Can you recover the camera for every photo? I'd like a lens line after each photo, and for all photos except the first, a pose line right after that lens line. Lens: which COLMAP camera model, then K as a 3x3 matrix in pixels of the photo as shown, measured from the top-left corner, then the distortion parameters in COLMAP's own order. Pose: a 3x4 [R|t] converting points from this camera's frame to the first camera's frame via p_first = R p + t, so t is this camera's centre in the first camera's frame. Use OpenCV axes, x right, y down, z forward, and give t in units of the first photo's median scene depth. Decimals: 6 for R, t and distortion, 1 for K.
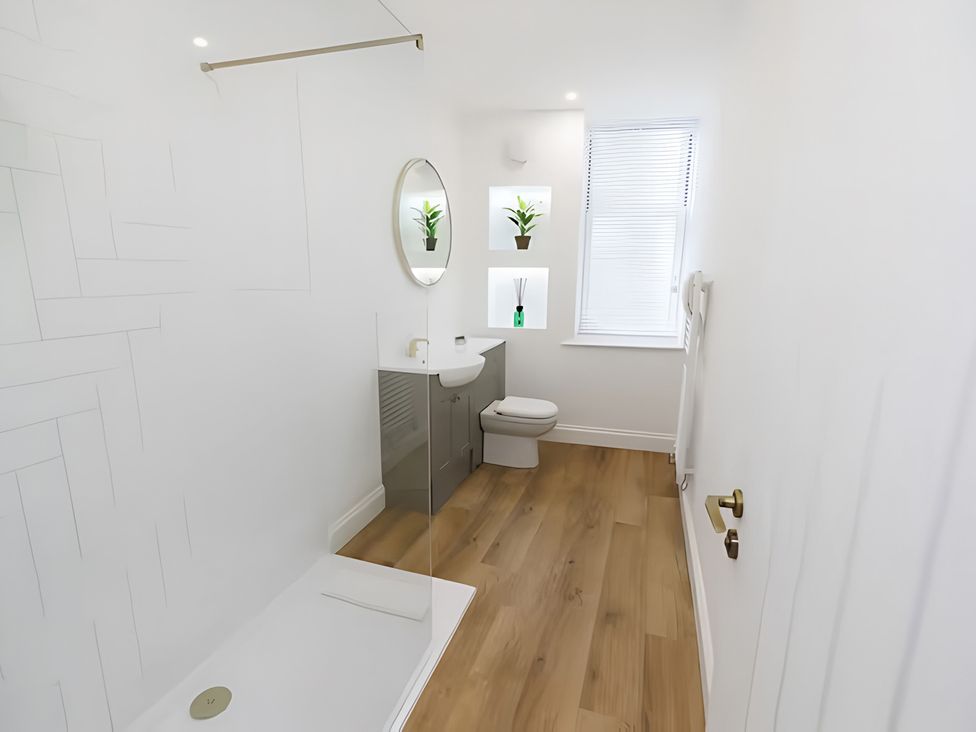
lens RADIAL K [[476.0, 0, 488.0], [0, 476.0, 366.0], [0, 0, 1]] dist [-0.000463, -0.000135]
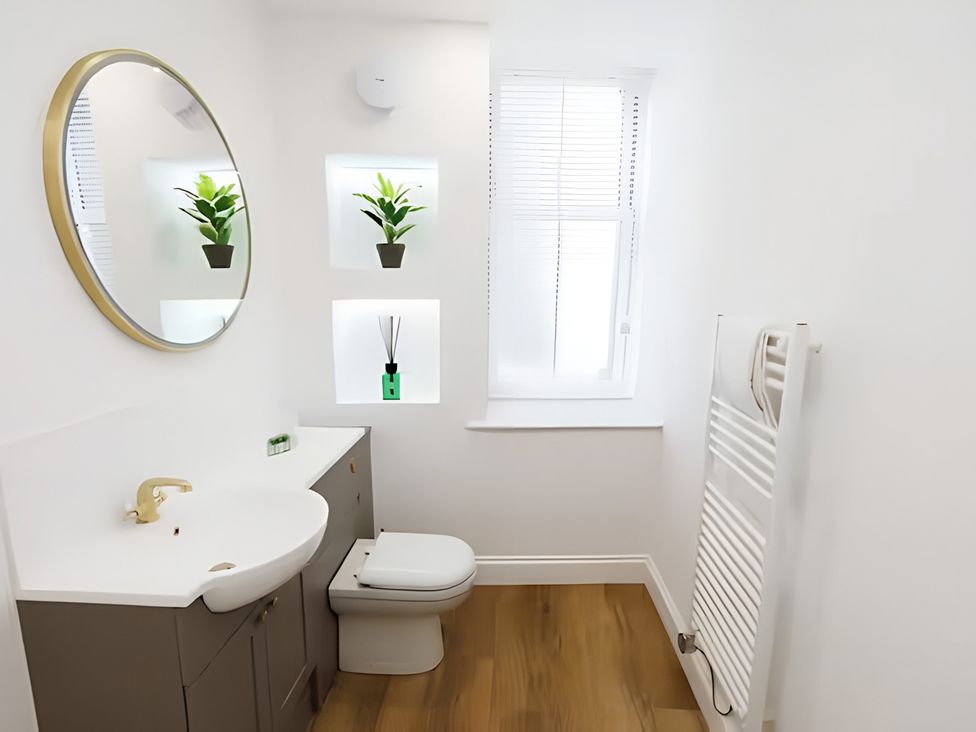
lens RADIAL K [[476.0, 0, 488.0], [0, 476.0, 366.0], [0, 0, 1]] dist [-0.000463, -0.000135]
pose [[0.954808, -0.050149, 0.292962, 0.009518], [0.058407, 0.998102, -0.019505, -0.109762], [-0.291428, 0.035734, 0.955925, 0.427706]]
